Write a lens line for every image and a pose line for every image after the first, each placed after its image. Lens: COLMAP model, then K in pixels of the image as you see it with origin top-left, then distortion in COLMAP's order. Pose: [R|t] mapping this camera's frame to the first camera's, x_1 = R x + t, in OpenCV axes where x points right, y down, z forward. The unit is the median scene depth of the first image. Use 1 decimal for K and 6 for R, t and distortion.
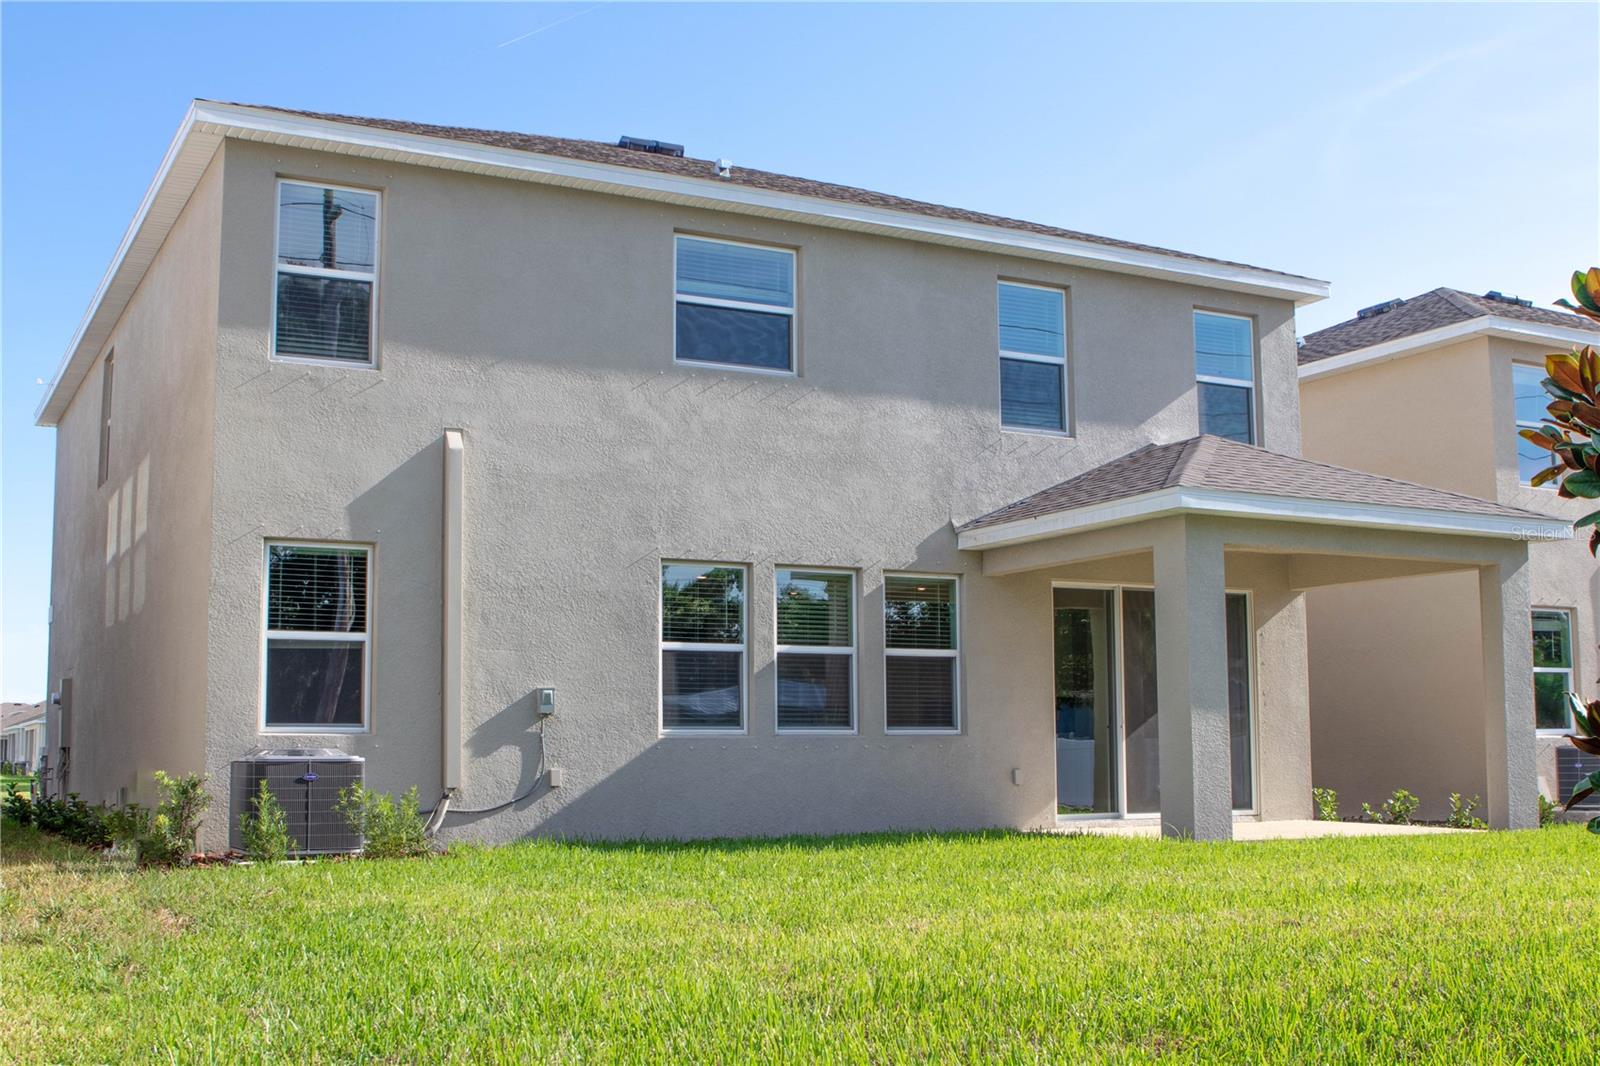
lens RADIAL K [[1782.4, 0, 800.0], [0, 1782.4, 533.0], [0, 0, 1]] dist [-0.111200, 0.209209]
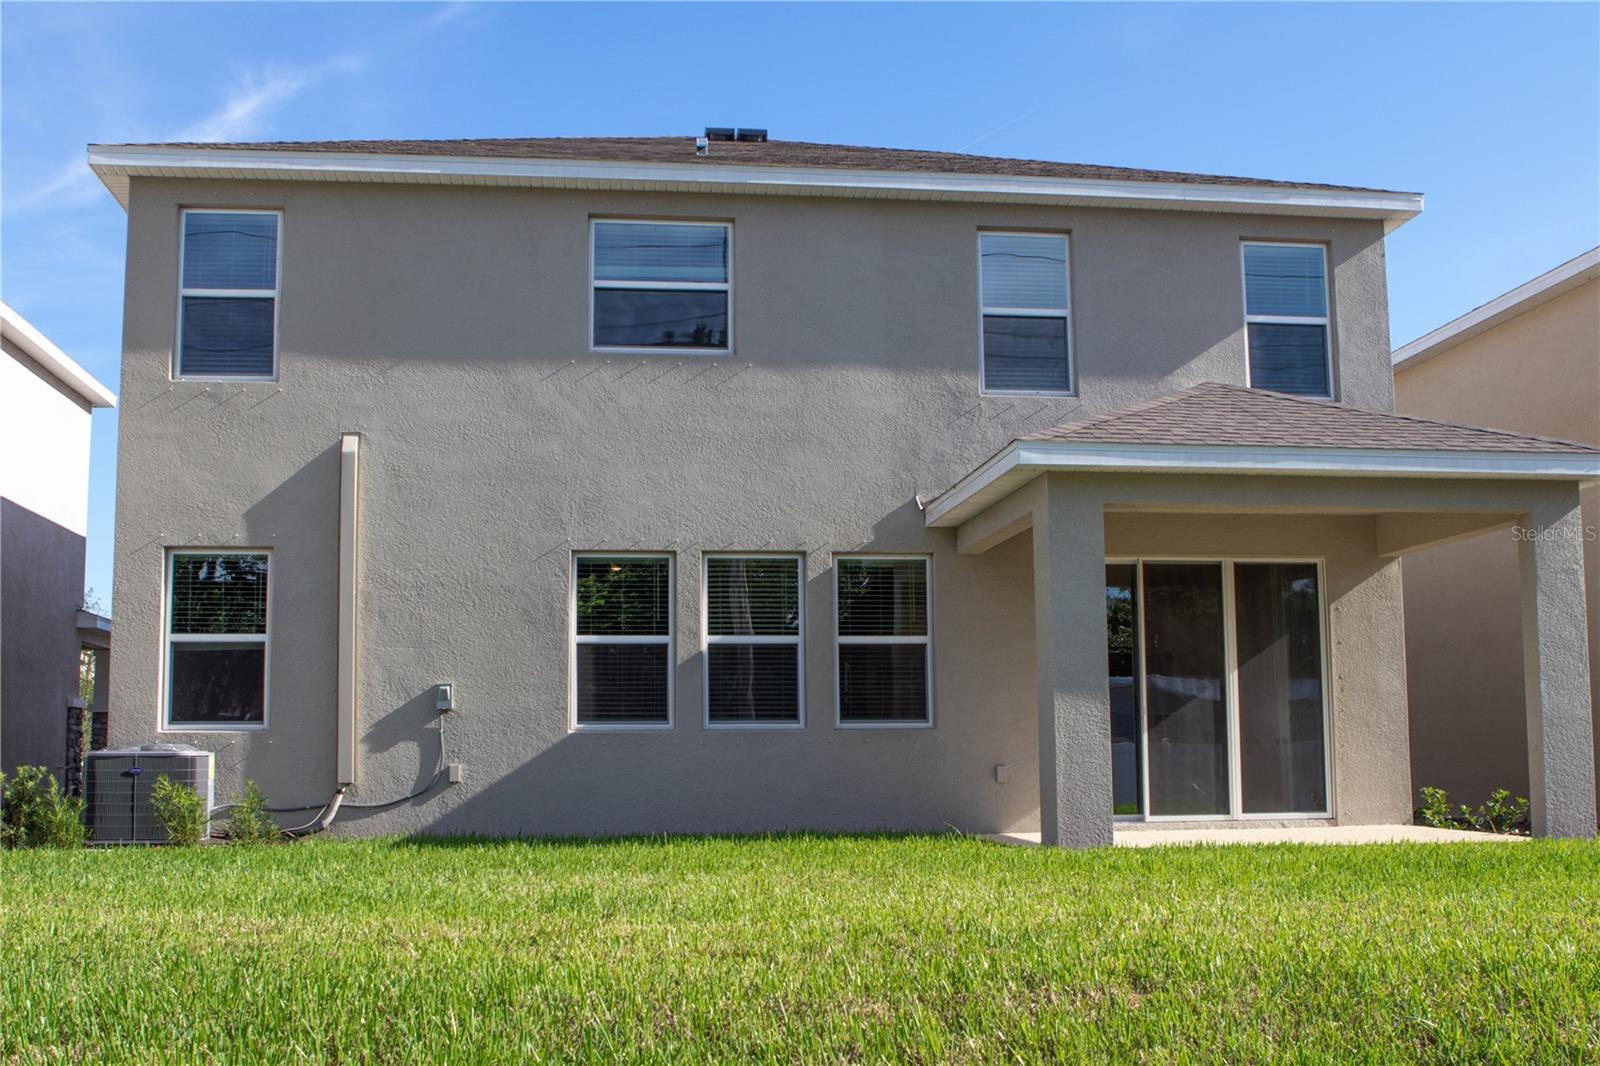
lens RADIAL K [[1757.6, 0, 800.0], [0, 1757.6, 533.0], [0, 0, 1]] dist [-0.135951, 0.276413]
pose [[0.936372, -0.048149, -0.347693, 0.365723], [0.046737, 0.998830, -0.012450, 0.022034], [0.347885, -0.004592, 0.937526, 0.134813]]
